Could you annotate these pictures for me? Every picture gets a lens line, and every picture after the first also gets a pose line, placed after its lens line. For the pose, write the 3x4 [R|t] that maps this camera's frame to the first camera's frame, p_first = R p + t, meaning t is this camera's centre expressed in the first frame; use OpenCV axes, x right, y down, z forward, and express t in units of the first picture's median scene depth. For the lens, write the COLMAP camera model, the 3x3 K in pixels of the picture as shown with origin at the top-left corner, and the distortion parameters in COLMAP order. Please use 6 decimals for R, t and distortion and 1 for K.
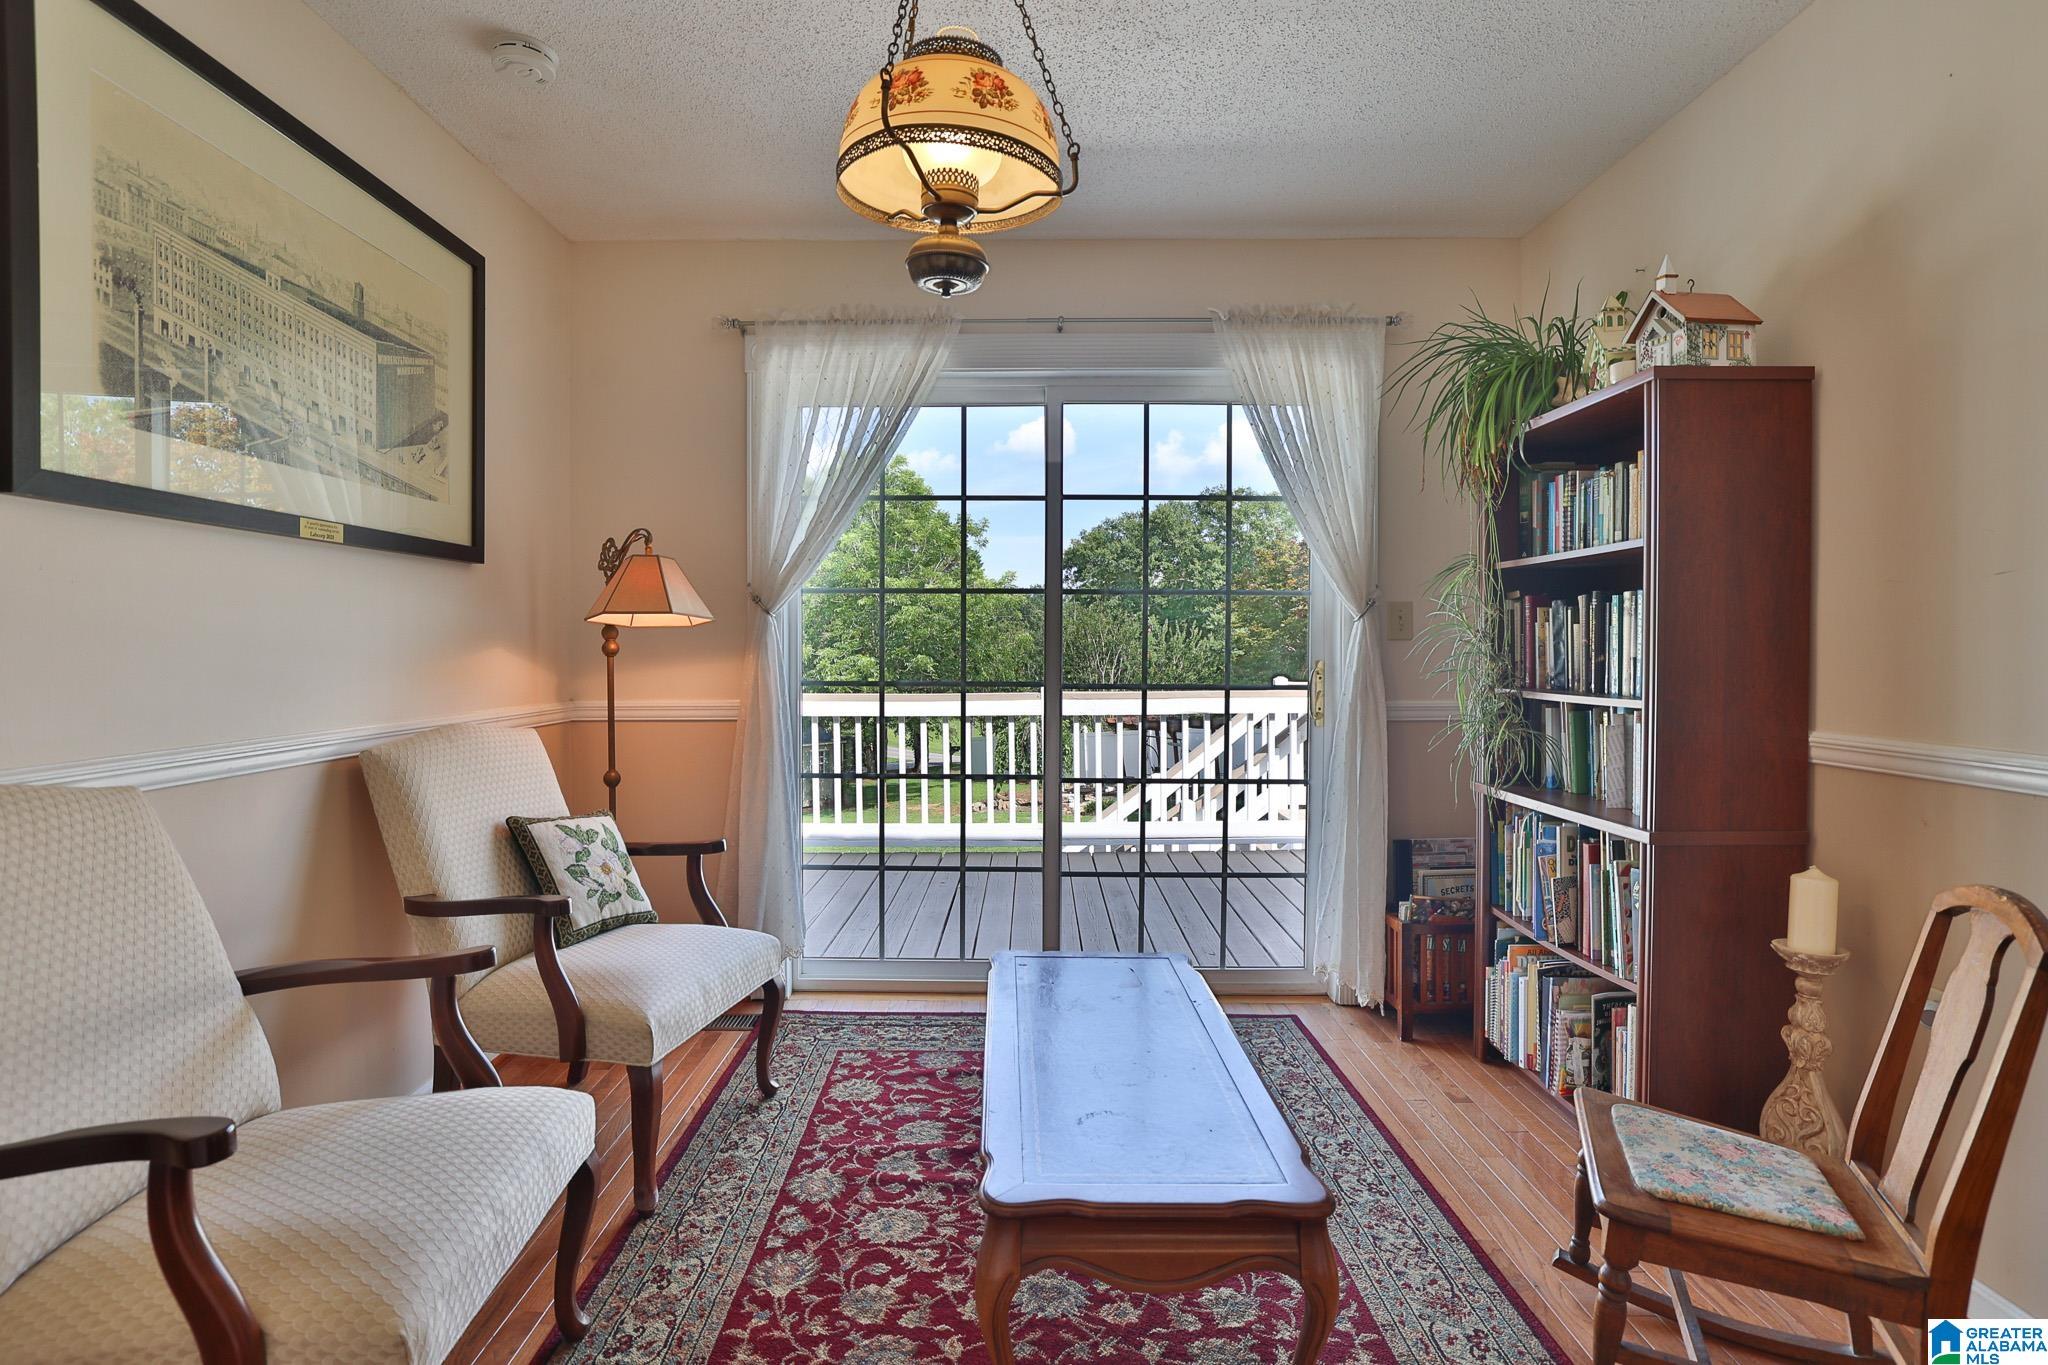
lens RADIAL K [[994.3, 0, 1015.3], [0, 994.3, 669.9], [0, 0, 1]] dist [-0.045472, 0.021882]
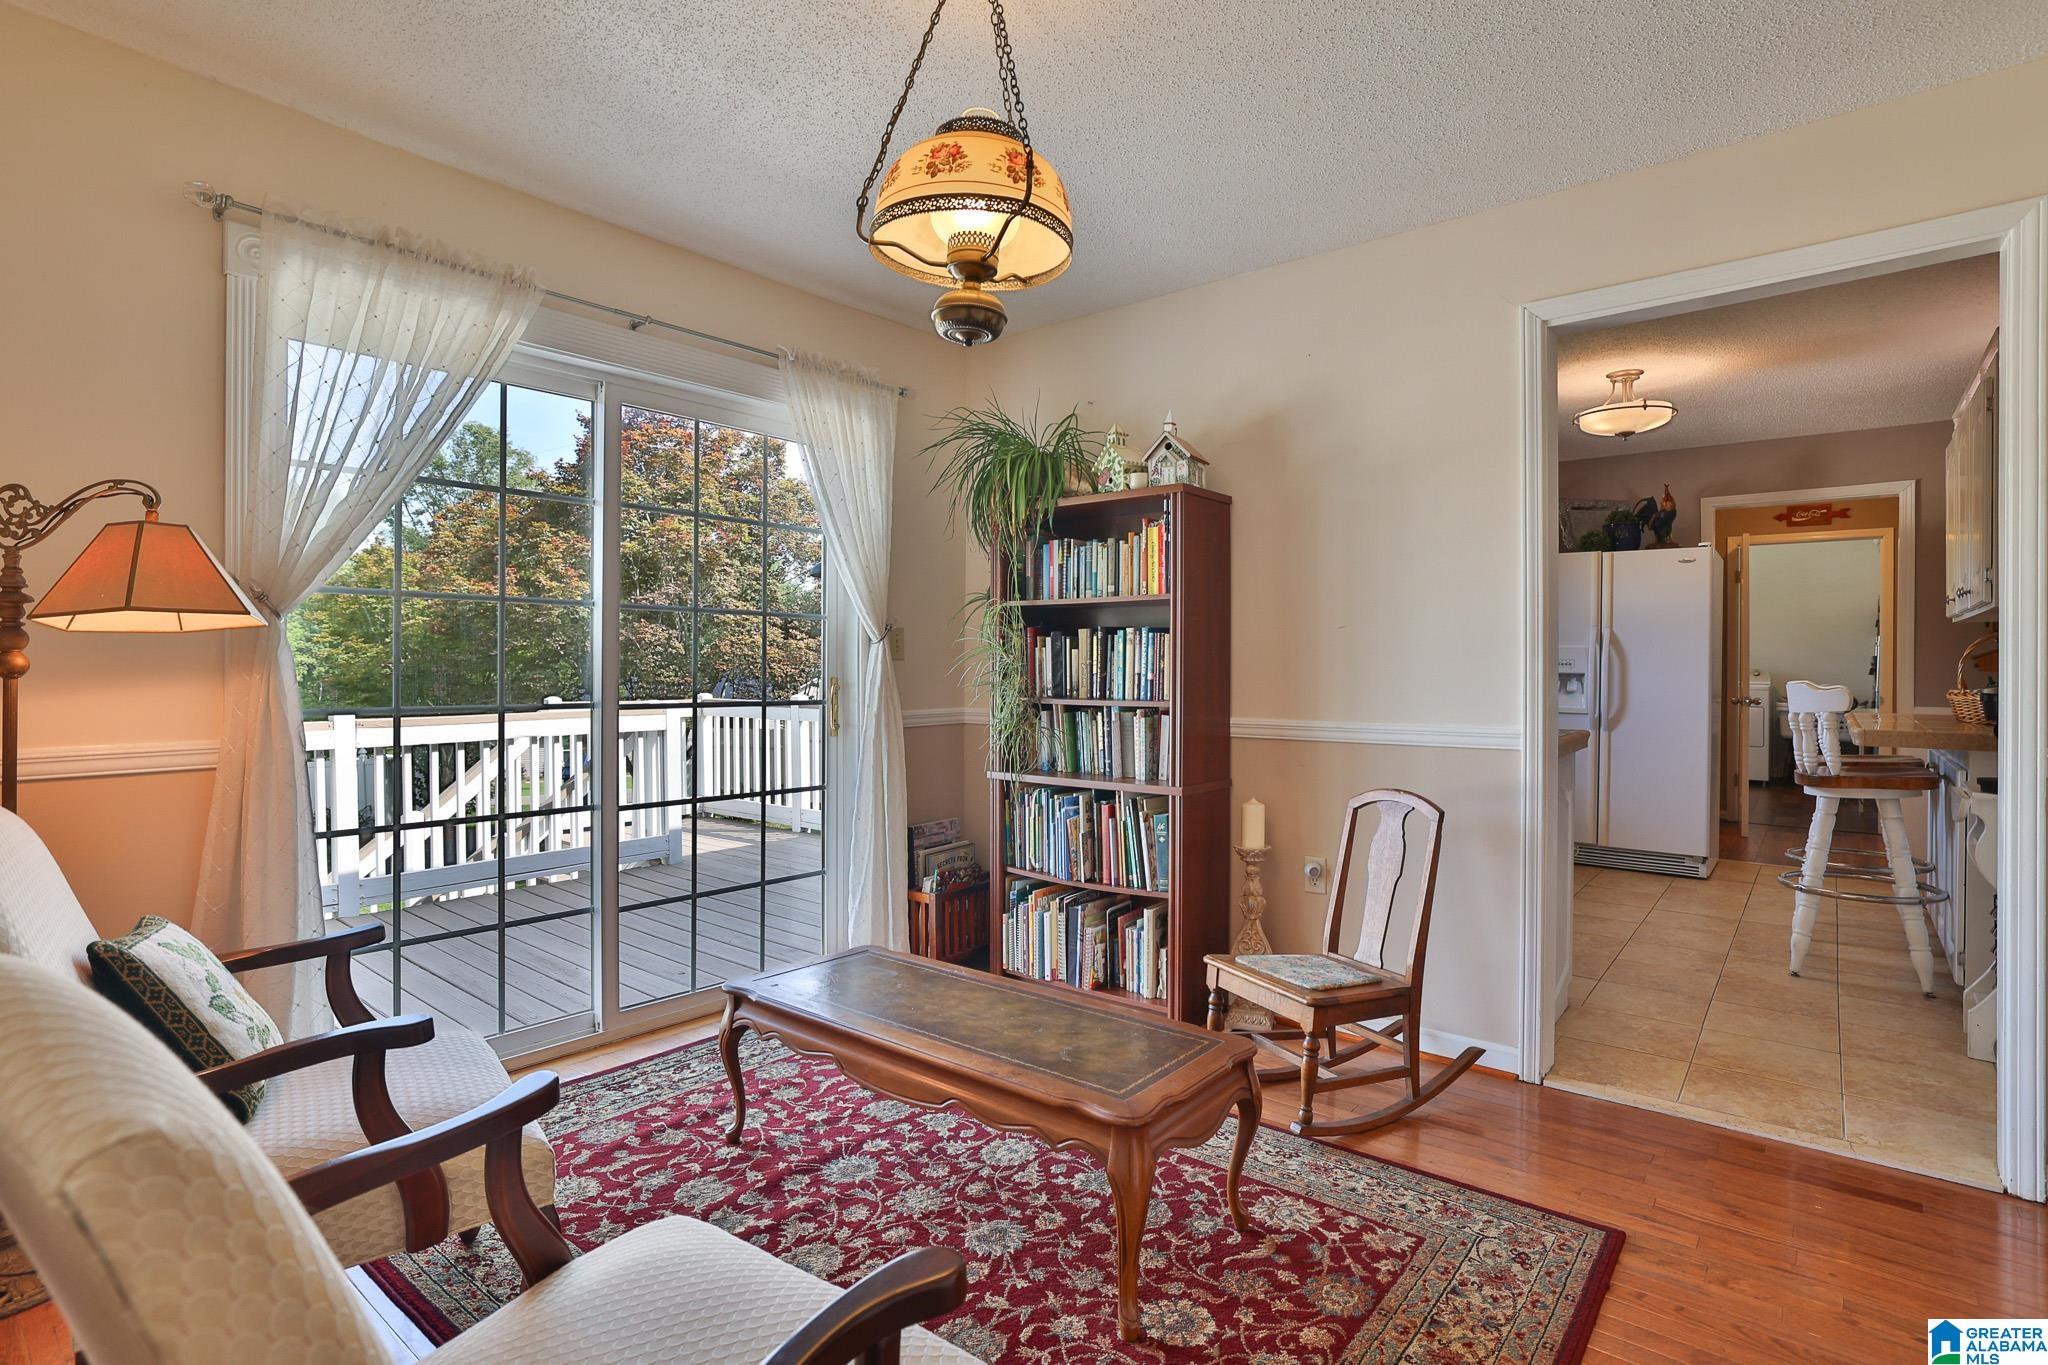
lens RADIAL K [[987.3, 0, 1018.7], [0, 987.3, 668.1], [0, 0, 1]] dist [-0.044306, 0.021096]
pose [[0.642243, 0.001427, 0.766500, -0.542423], [0.015918, 0.999758, -0.015199, -0.000078], [-0.766336, 0.021963, 0.642065, 0.162511]]
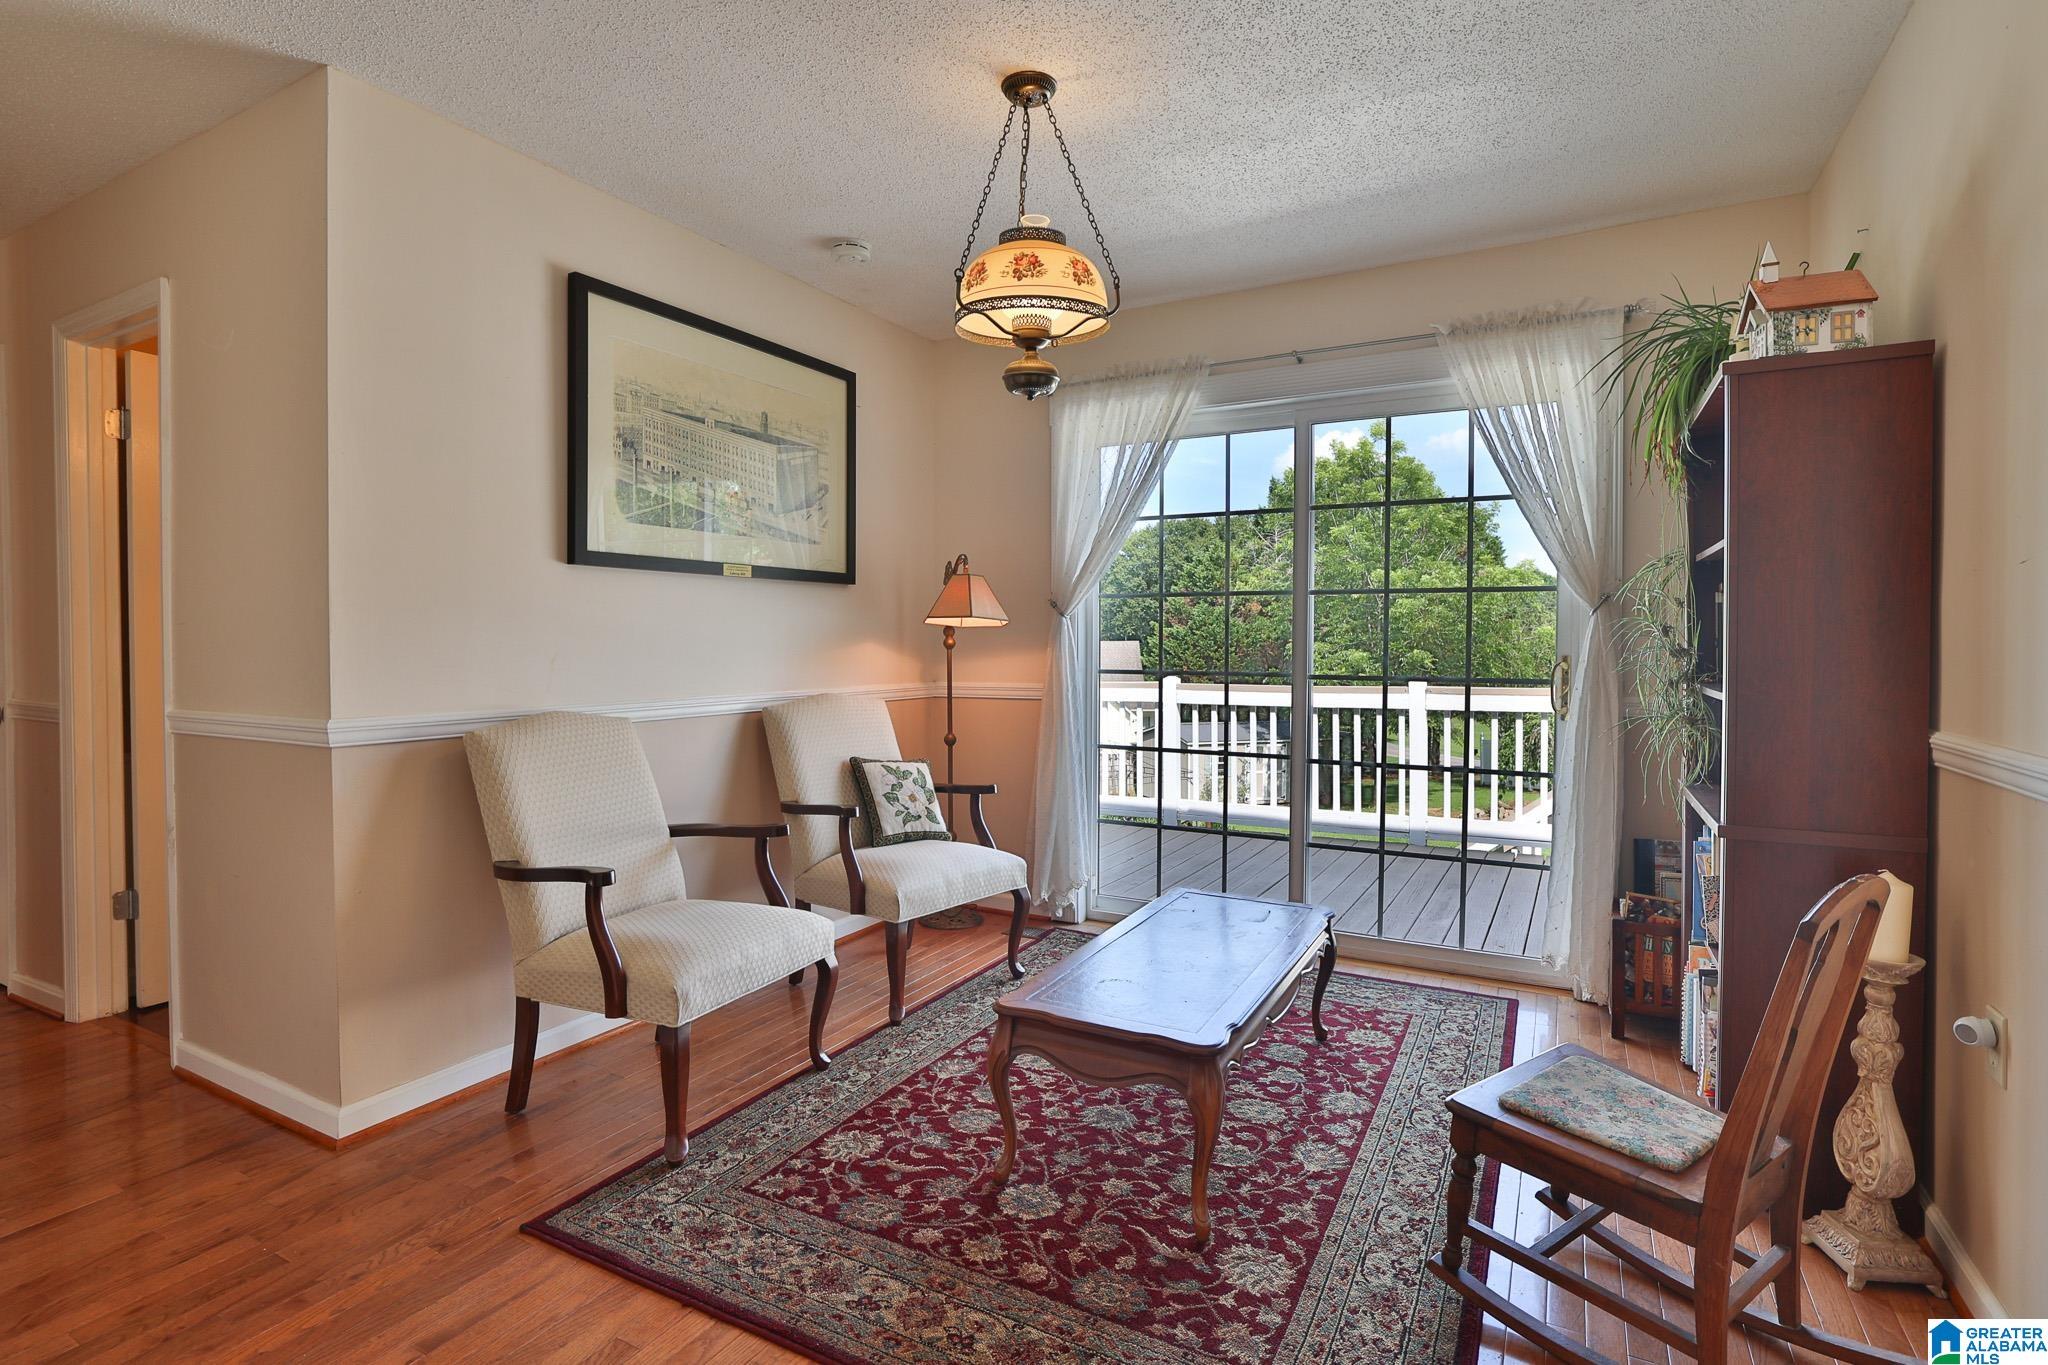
lens RADIAL K [[987.3, 0, 1018.7], [0, 987.3, 668.1], [0, 0, 1]] dist [-0.044306, 0.021096]
pose [[0.881157, 0.011557, -0.472683, 0.374990], [-0.009943, 0.999933, 0.005912, 0.004138], [0.472719, -0.000509, 0.881213, -0.174098]]
